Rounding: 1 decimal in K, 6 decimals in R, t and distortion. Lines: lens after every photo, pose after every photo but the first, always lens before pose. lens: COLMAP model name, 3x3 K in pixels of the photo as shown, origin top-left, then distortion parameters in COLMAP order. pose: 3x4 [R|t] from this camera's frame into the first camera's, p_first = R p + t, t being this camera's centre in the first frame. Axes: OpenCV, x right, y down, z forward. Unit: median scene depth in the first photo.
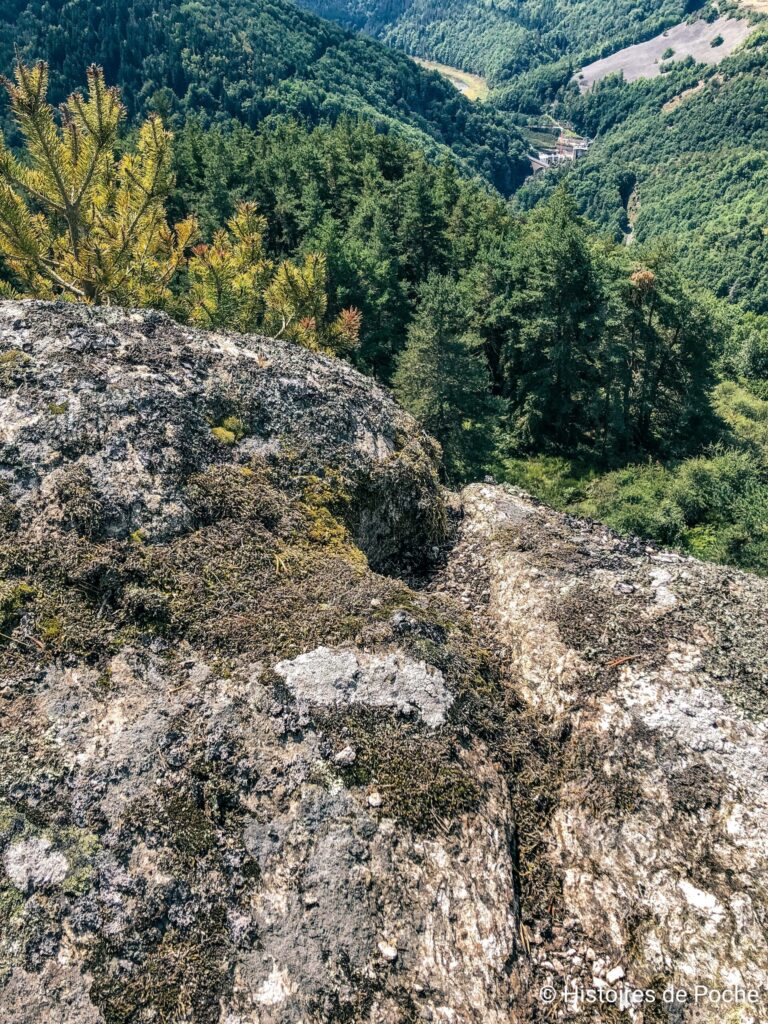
lens RADIAL K [[857.3, 0, 379.9], [0, 857.3, 526.4], [0, 0, 1]] dist [0.053292, -0.058587]
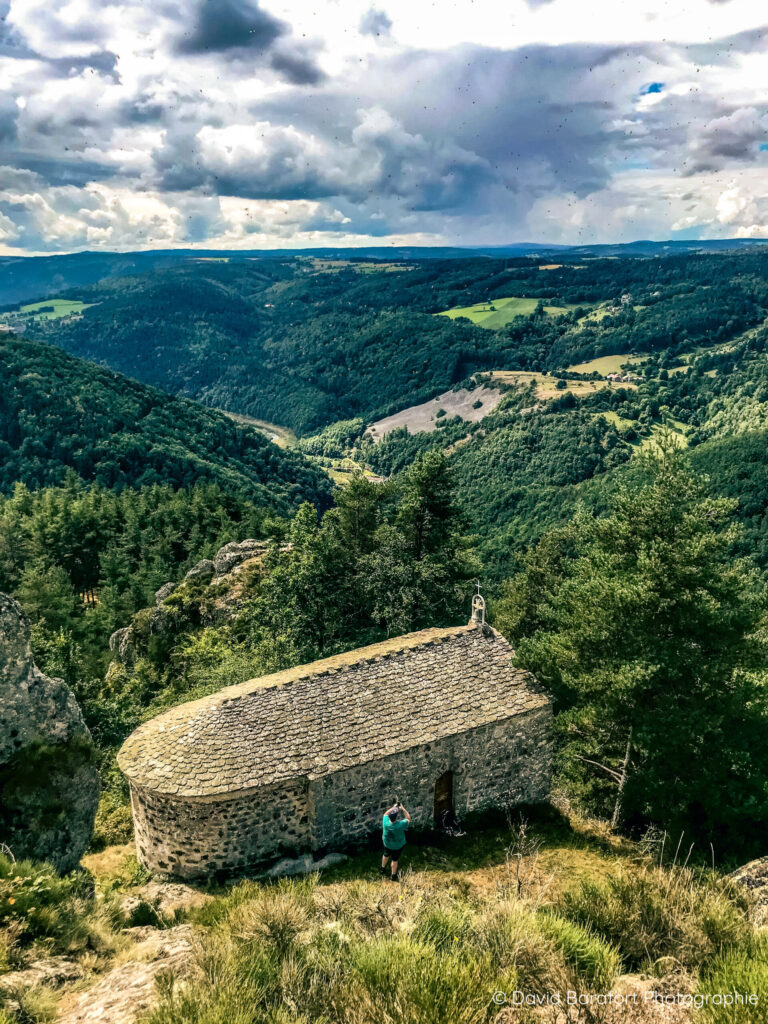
lens RADIAL K [[857.3, 0, 390.5], [0, 857.3, 509.3], [0, 0, 1]] dist [0.053292, -0.058587]
pose [[0.975810, -0.020127, 0.217692, -0.014759], [0.099891, 0.926780, -0.362078, 0.051160], [-0.194465, 0.375065, 0.906372, -0.140863]]
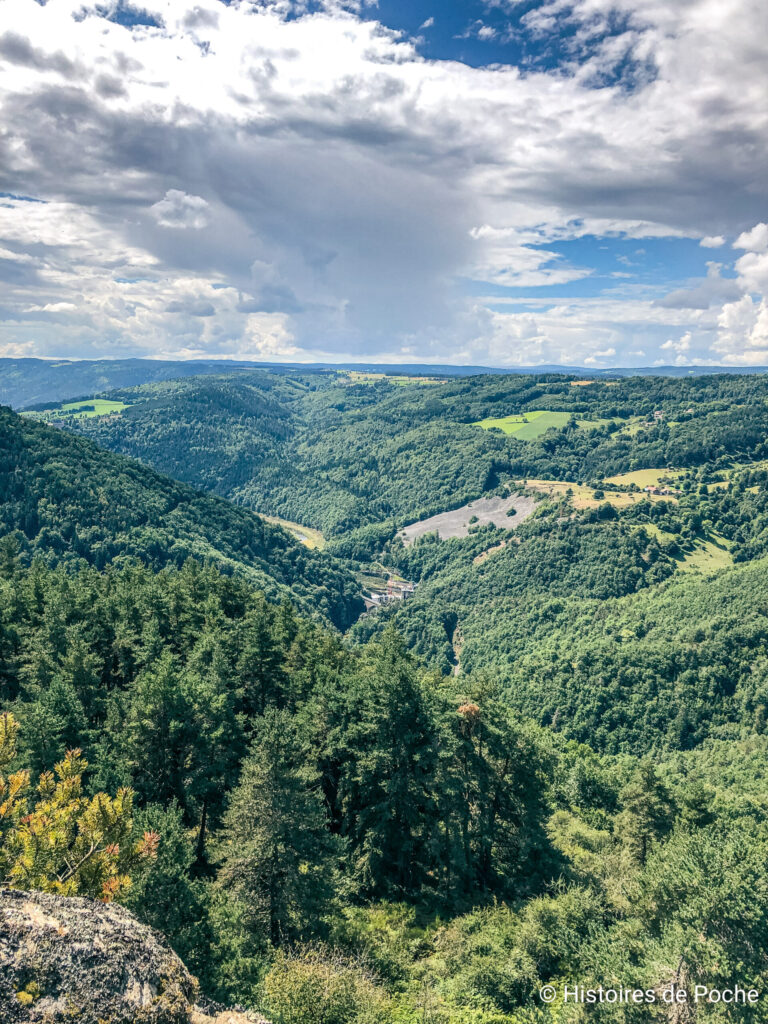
lens RADIAL K [[857.3, 0, 405.6], [0, 857.3, 485.8], [0, 0, 1]] dist [0.053292, -0.058587]
pose [[0.978405, 0.047396, 0.201192, 0.000323], [0.061003, 0.863787, -0.500150, -0.000286], [-0.197492, 0.501622, 0.842242, -0.002604]]
